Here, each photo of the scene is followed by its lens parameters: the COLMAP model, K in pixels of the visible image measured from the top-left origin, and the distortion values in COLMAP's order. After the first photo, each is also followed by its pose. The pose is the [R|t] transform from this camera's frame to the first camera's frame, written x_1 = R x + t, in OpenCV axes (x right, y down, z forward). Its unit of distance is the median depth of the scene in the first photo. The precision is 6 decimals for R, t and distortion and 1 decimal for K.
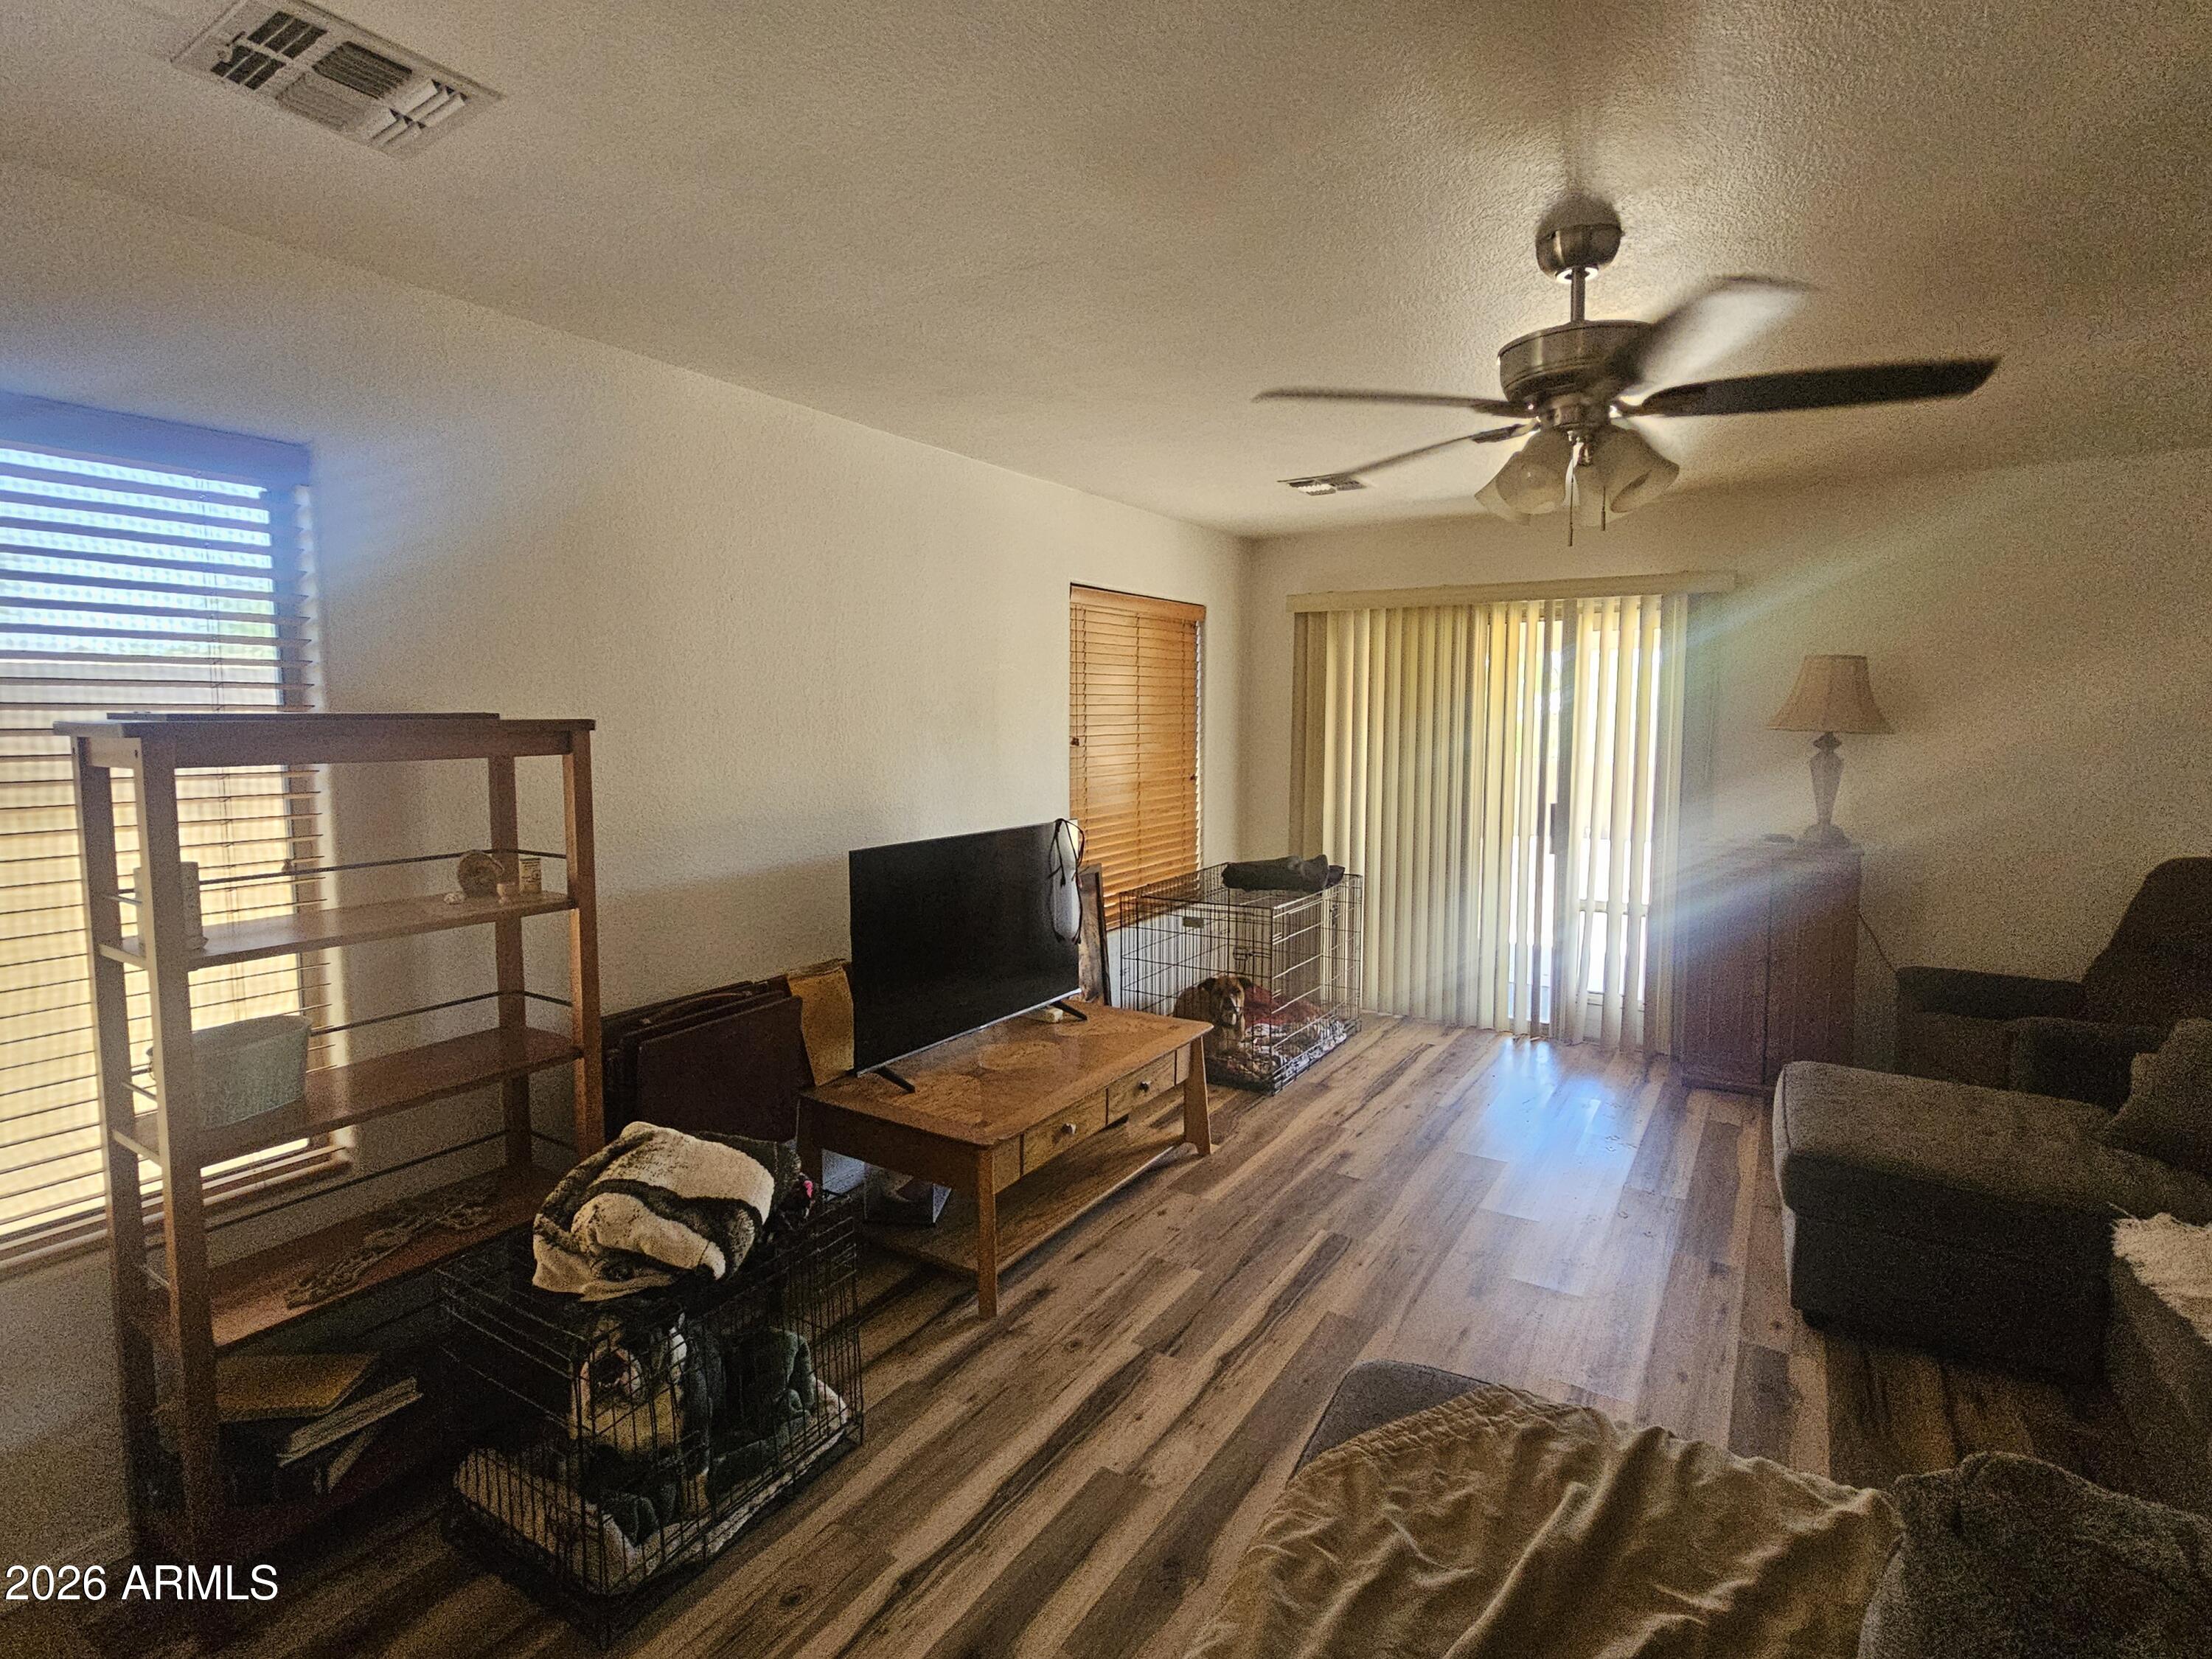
lens RADIAL K [[1078.9, 0, 1095.2], [0, 1078.9, 806.9], [0, 0, 1]] dist [0.002360, -0.000048]
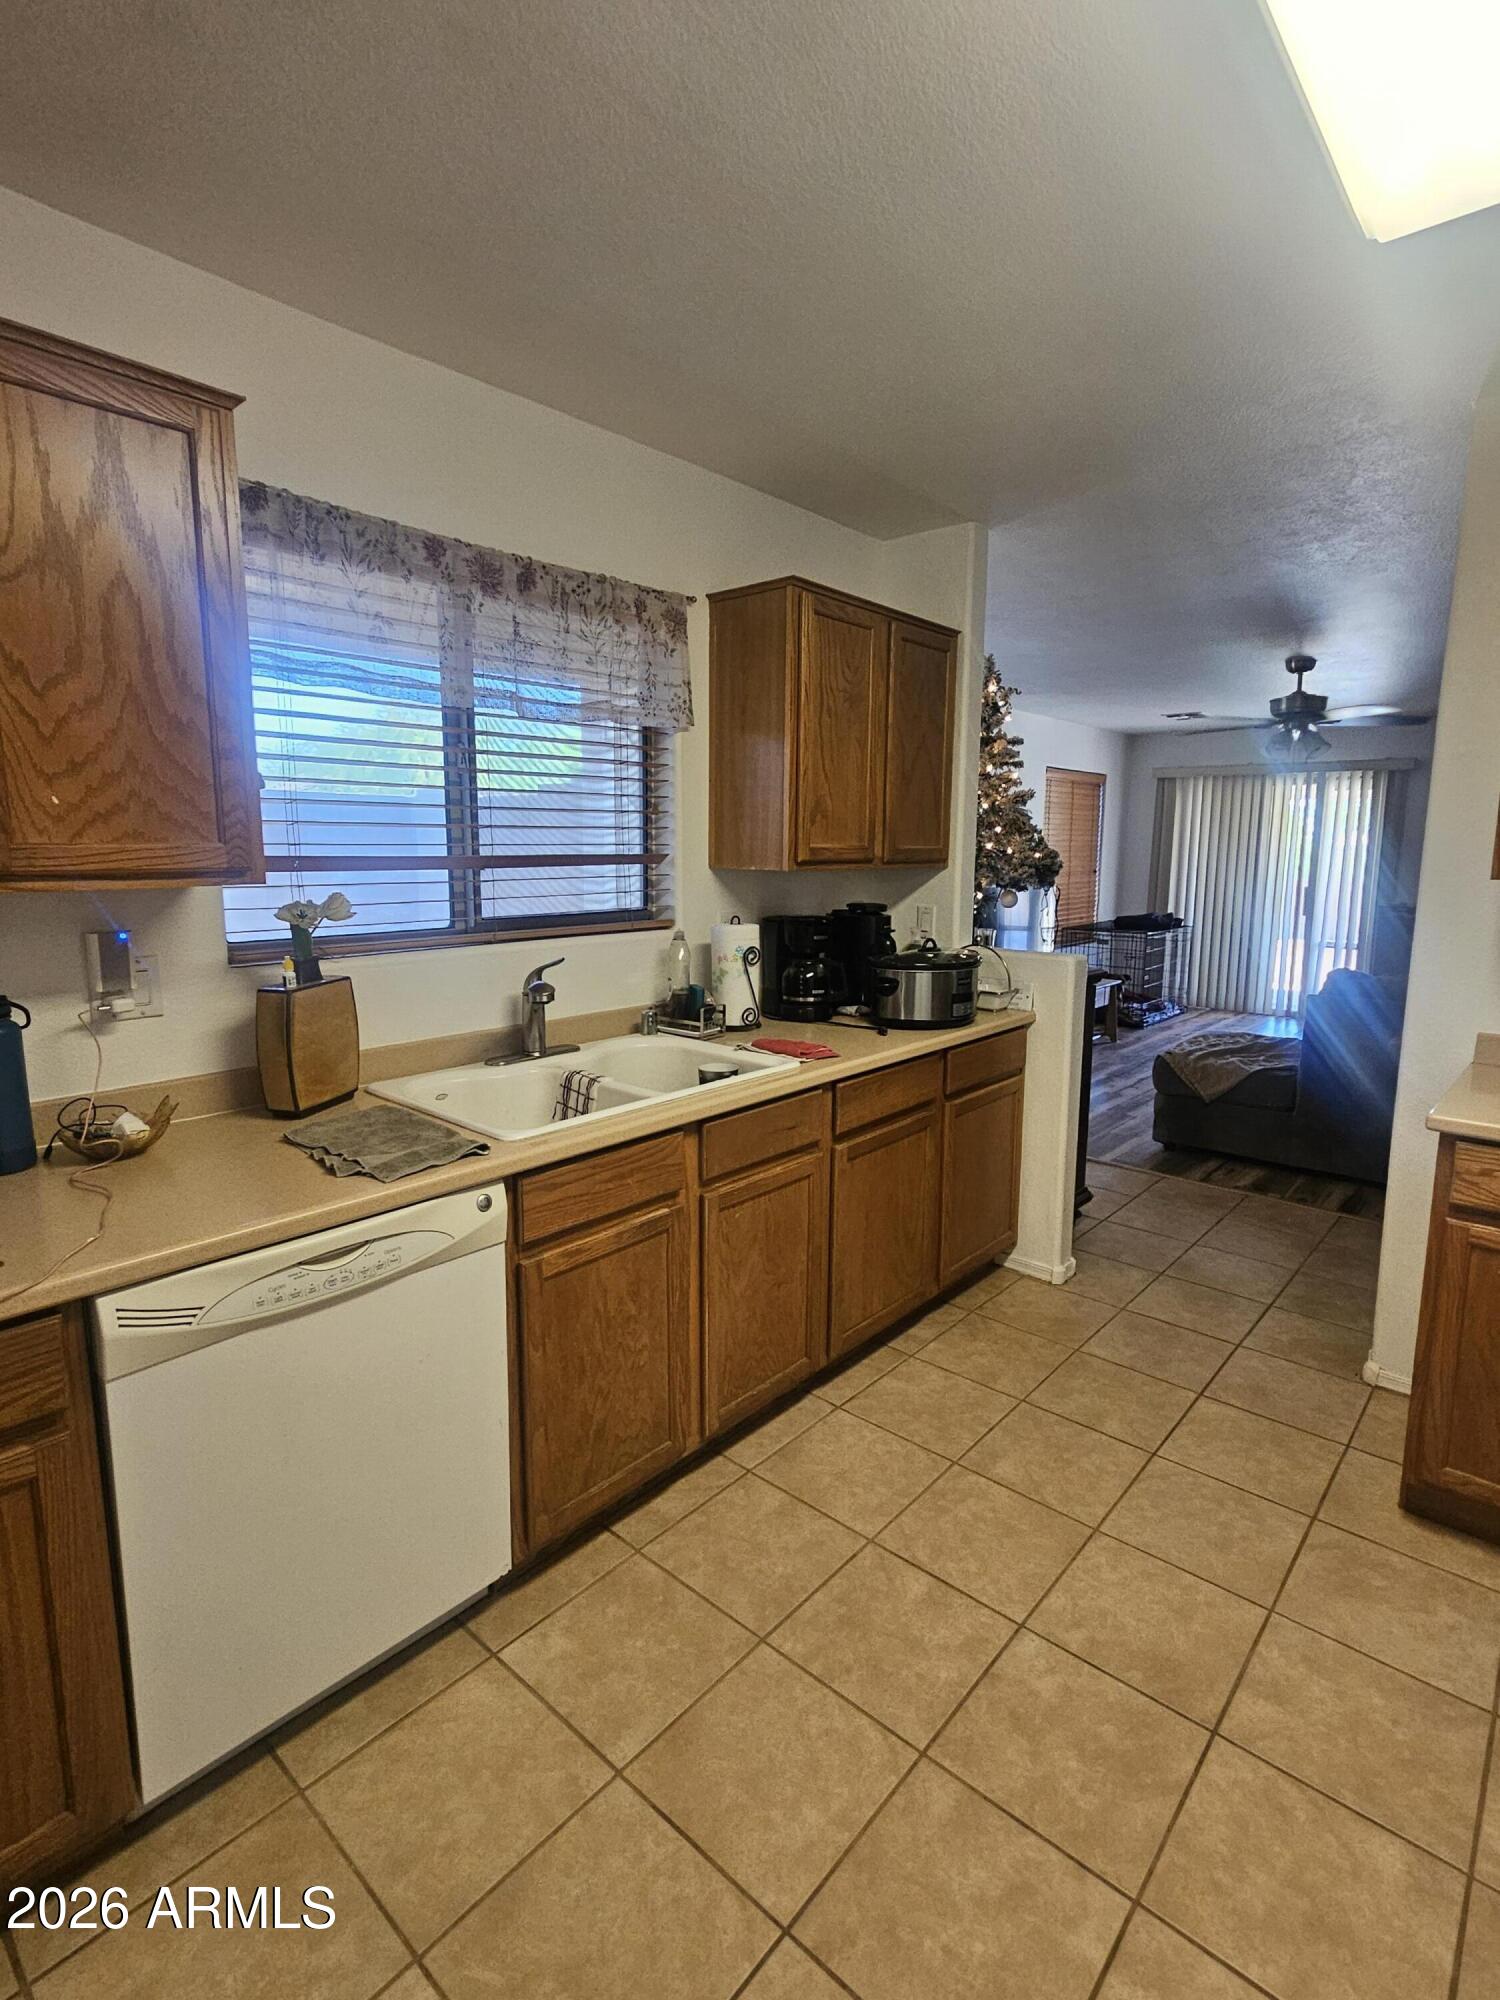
lens RADIAL K [[969.4, 0, 771.5], [0, 969.4, 994.0], [0, 0, 1]] dist [-0.002382, 0.001161]
pose [[0.990057, 0.027815, -0.137886, -0.271853], [-0.018827, 0.997638, 0.066065, 0.100825], [0.139398, -0.062813, 0.988242, -0.861967]]
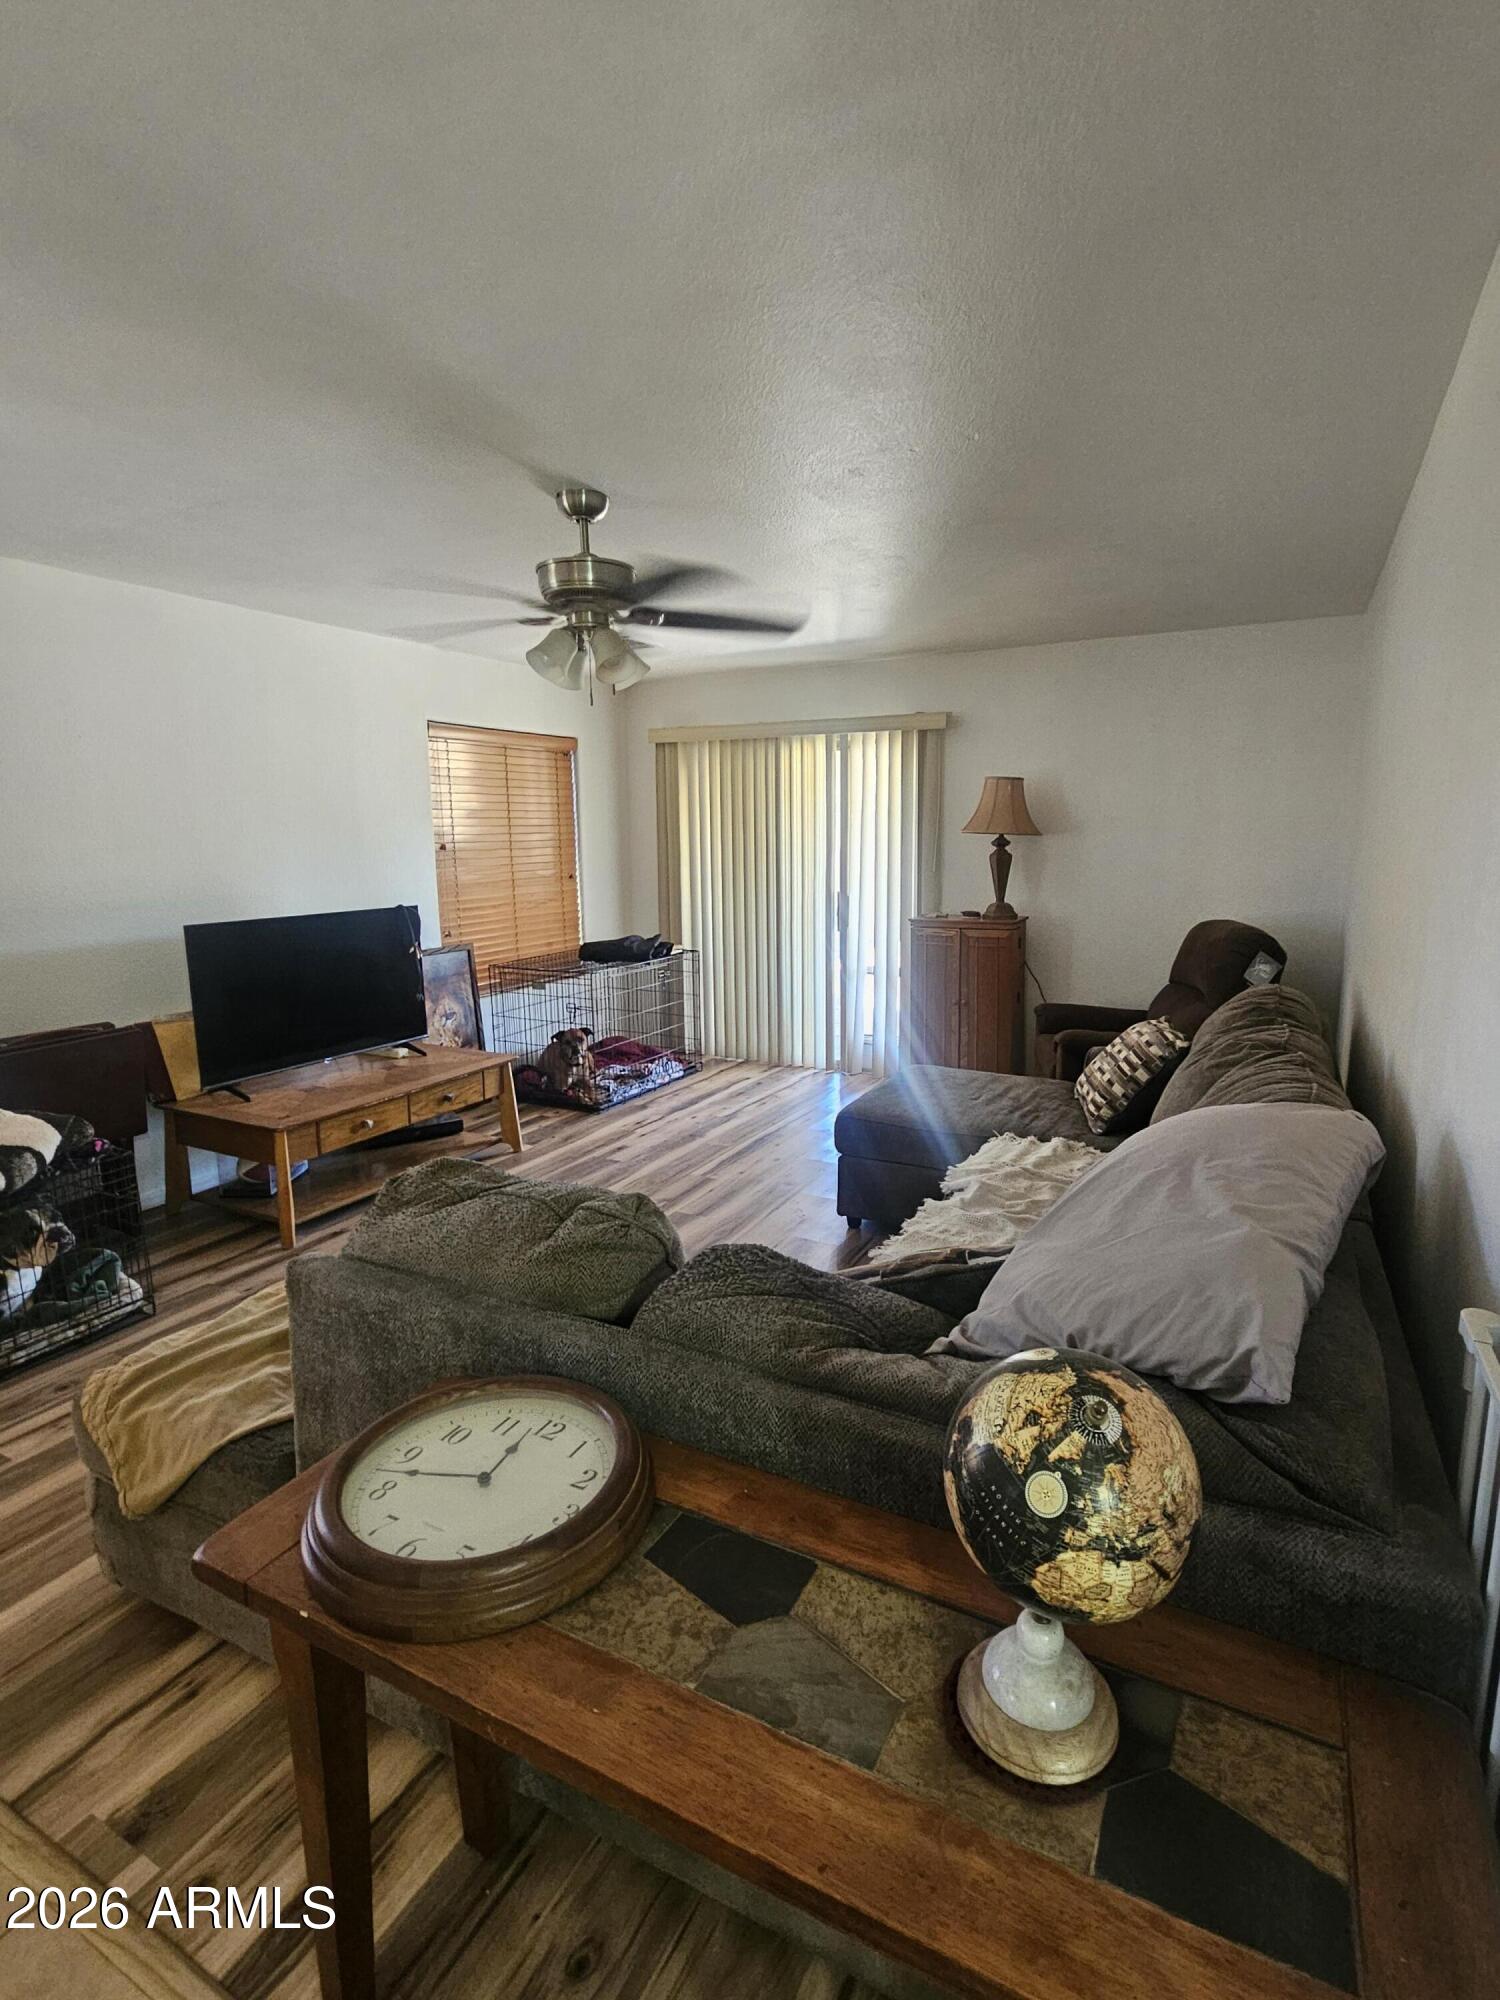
lens RADIAL K [[969.4, 0, 771.5], [0, 969.4, 994.0], [0, 0, 1]] dist [-0.002382, 0.001161]
pose [[0.995912, -0.022243, 0.087551, 0.279426], [0.015098, 0.996564, 0.081443, 0.026415], [-0.089062, -0.079789, 0.992825, -0.197995]]
